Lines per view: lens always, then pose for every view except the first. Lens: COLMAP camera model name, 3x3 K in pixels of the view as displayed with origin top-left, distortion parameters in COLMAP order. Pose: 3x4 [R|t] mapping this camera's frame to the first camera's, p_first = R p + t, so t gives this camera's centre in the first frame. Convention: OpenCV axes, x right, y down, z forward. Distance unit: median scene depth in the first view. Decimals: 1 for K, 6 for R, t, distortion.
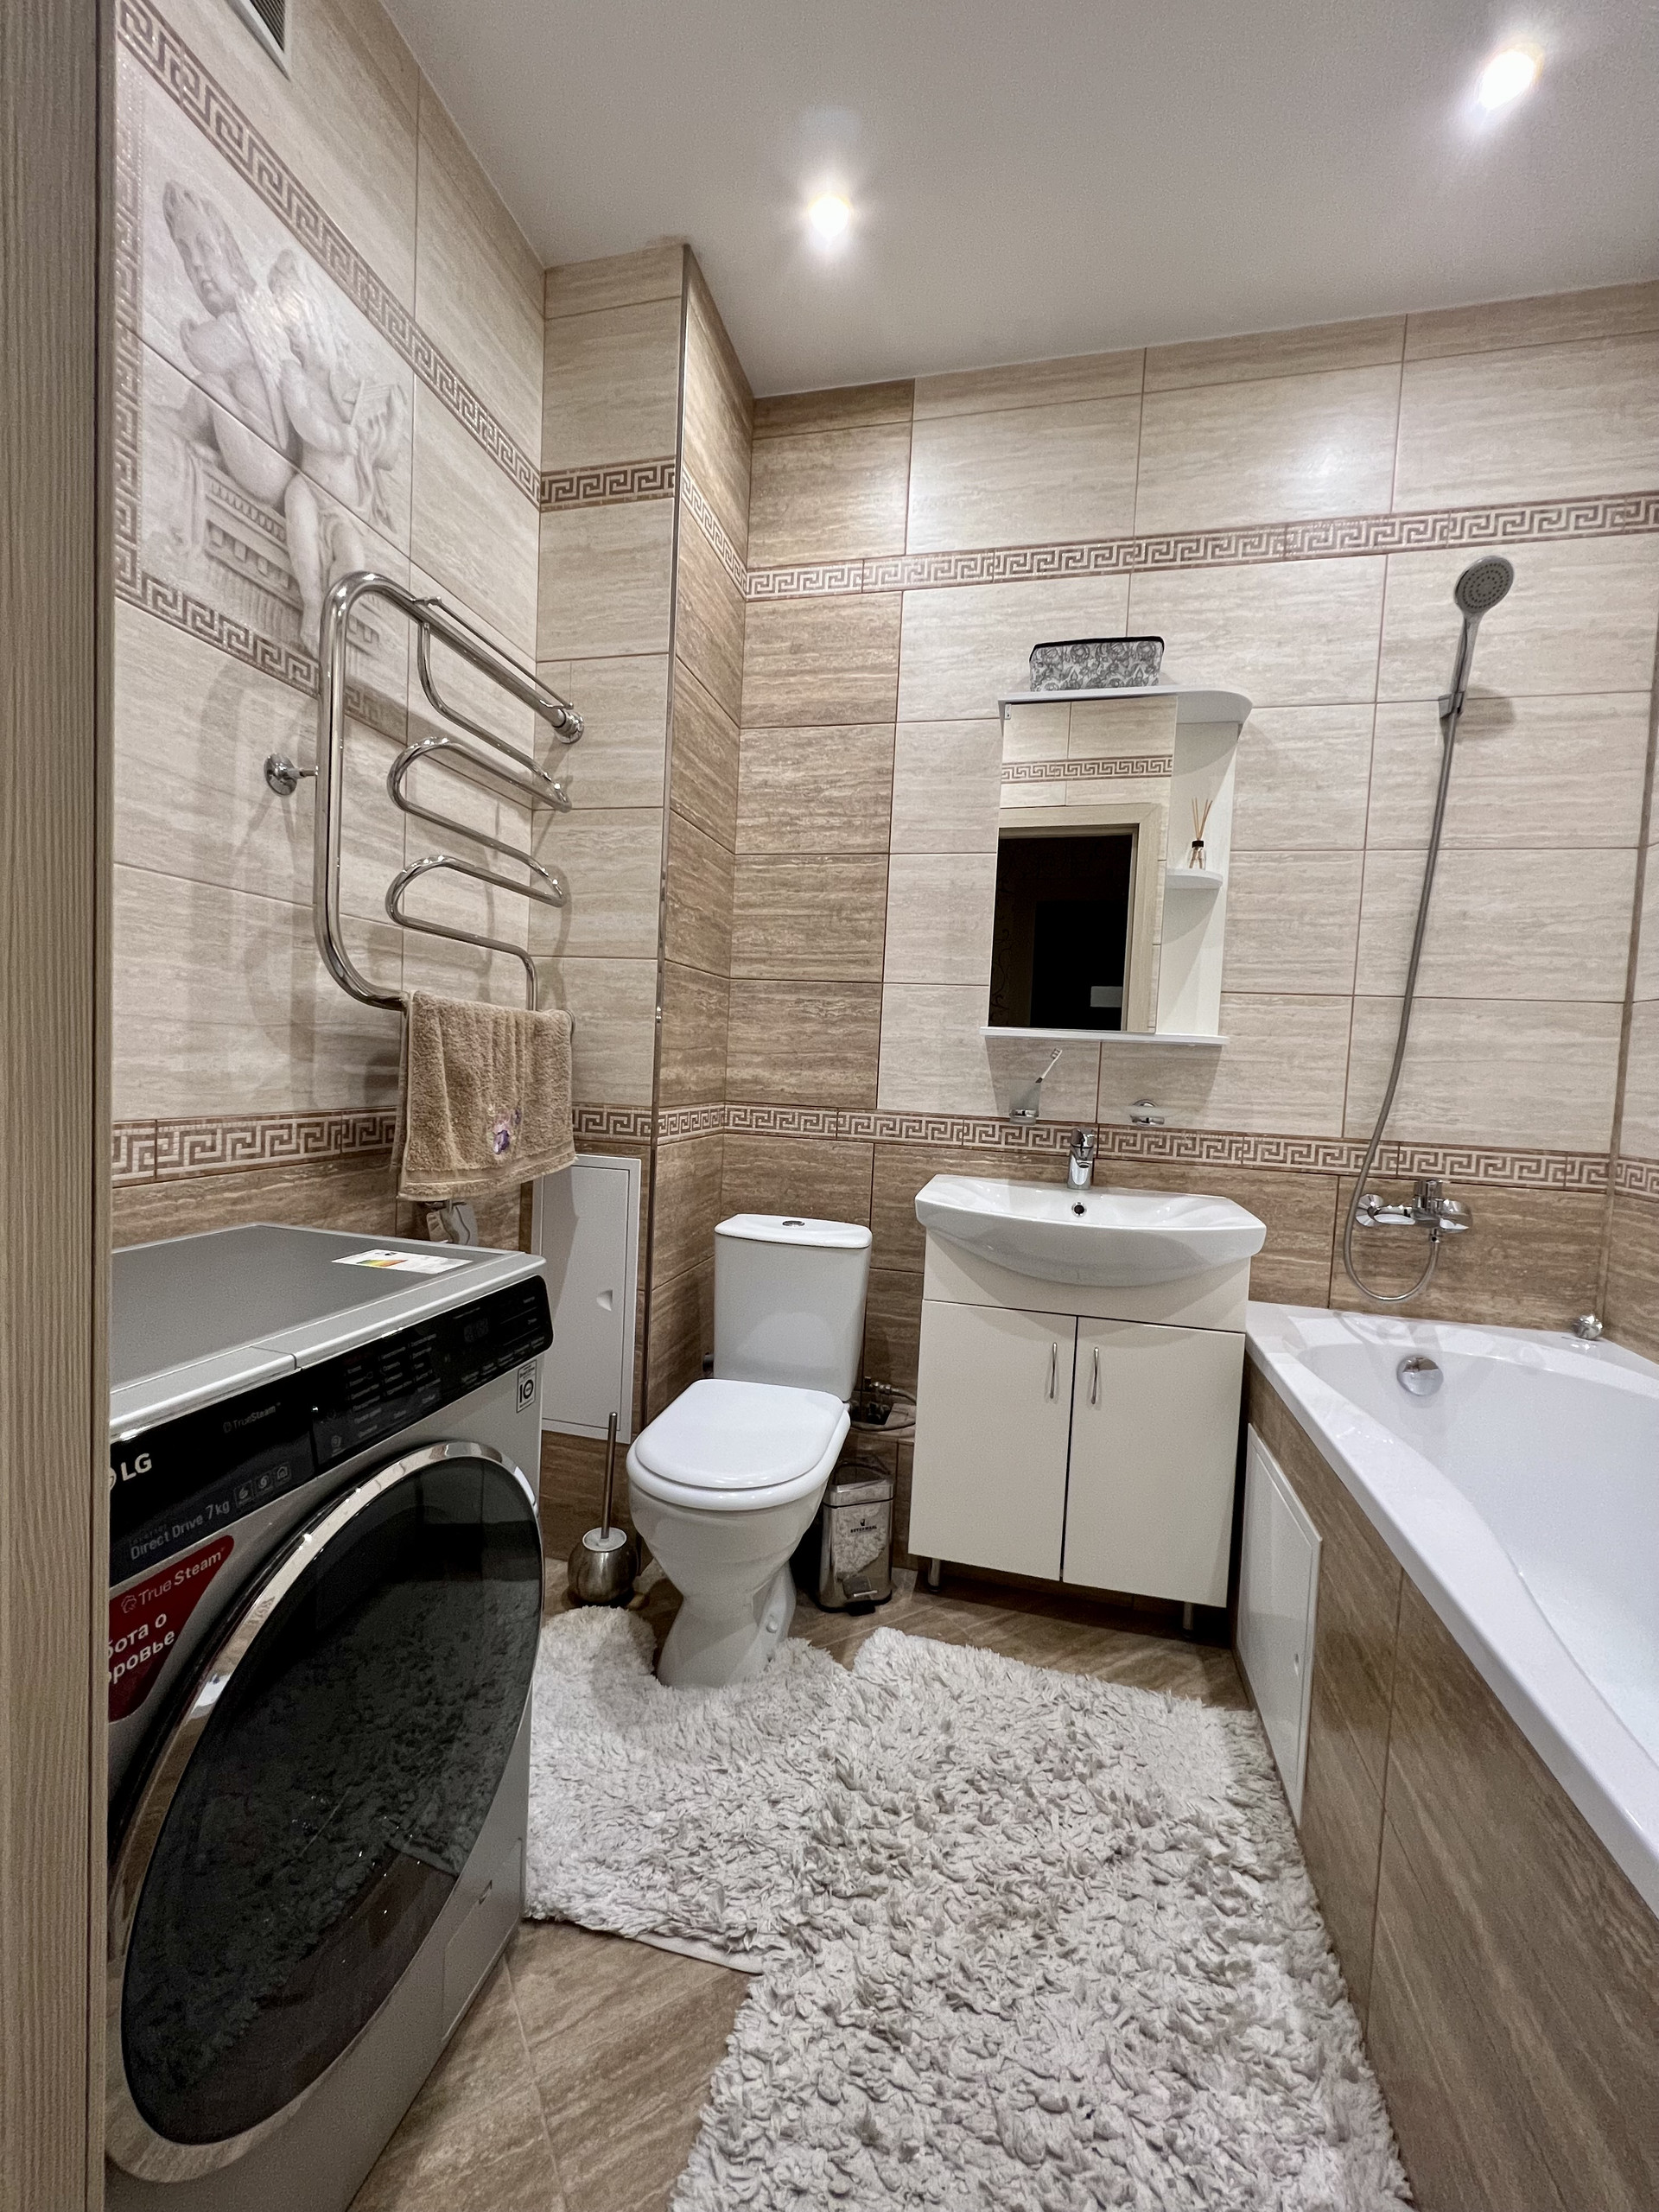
lens RADIAL K [[895.1, 0, 827.1], [0, 895.1, 1106.1], [0, 0, 1]] dist [0.001051, 0.000343]
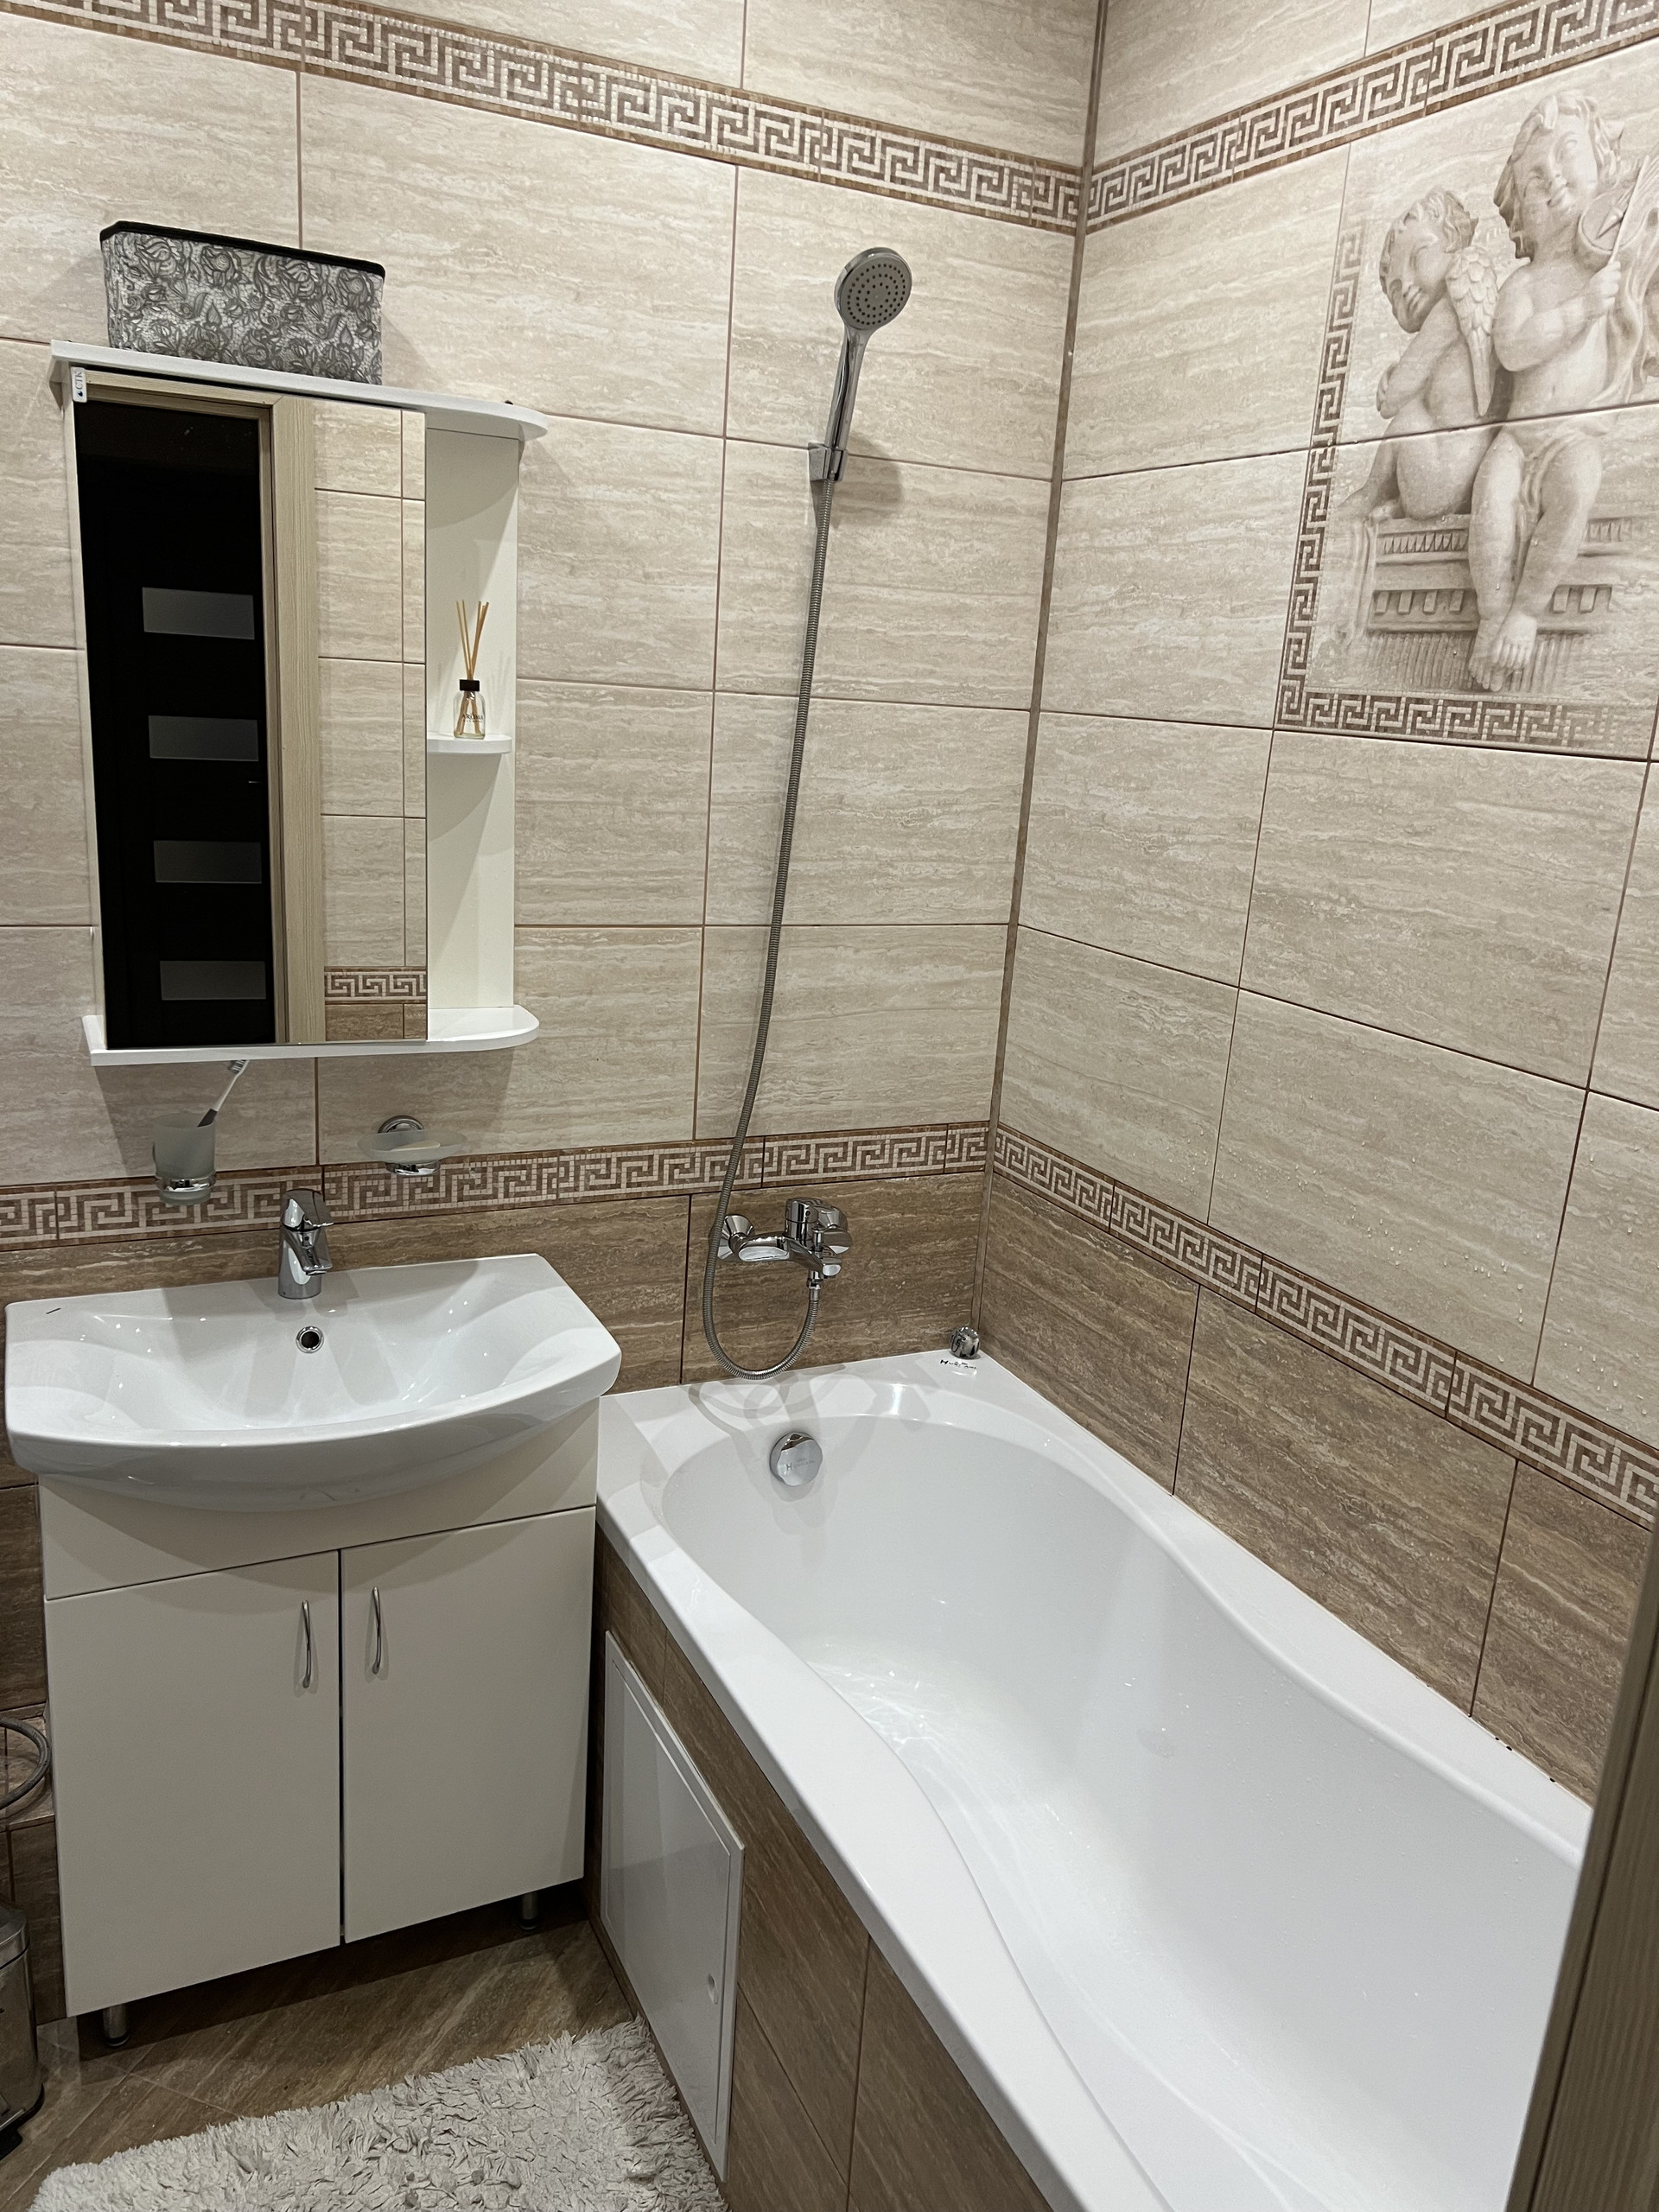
lens RADIAL K [[1656.5, 0, 837.3], [0, 1656.5, 1108.3], [0, 0, 1]] dist [0.056561, -0.051952]
pose [[0.768924, -0.161513, 0.618603, -0.093866], [-0.000621, 0.967375, 0.253347, -0.304528], [-0.639340, -0.195188, 0.743738, 0.035587]]
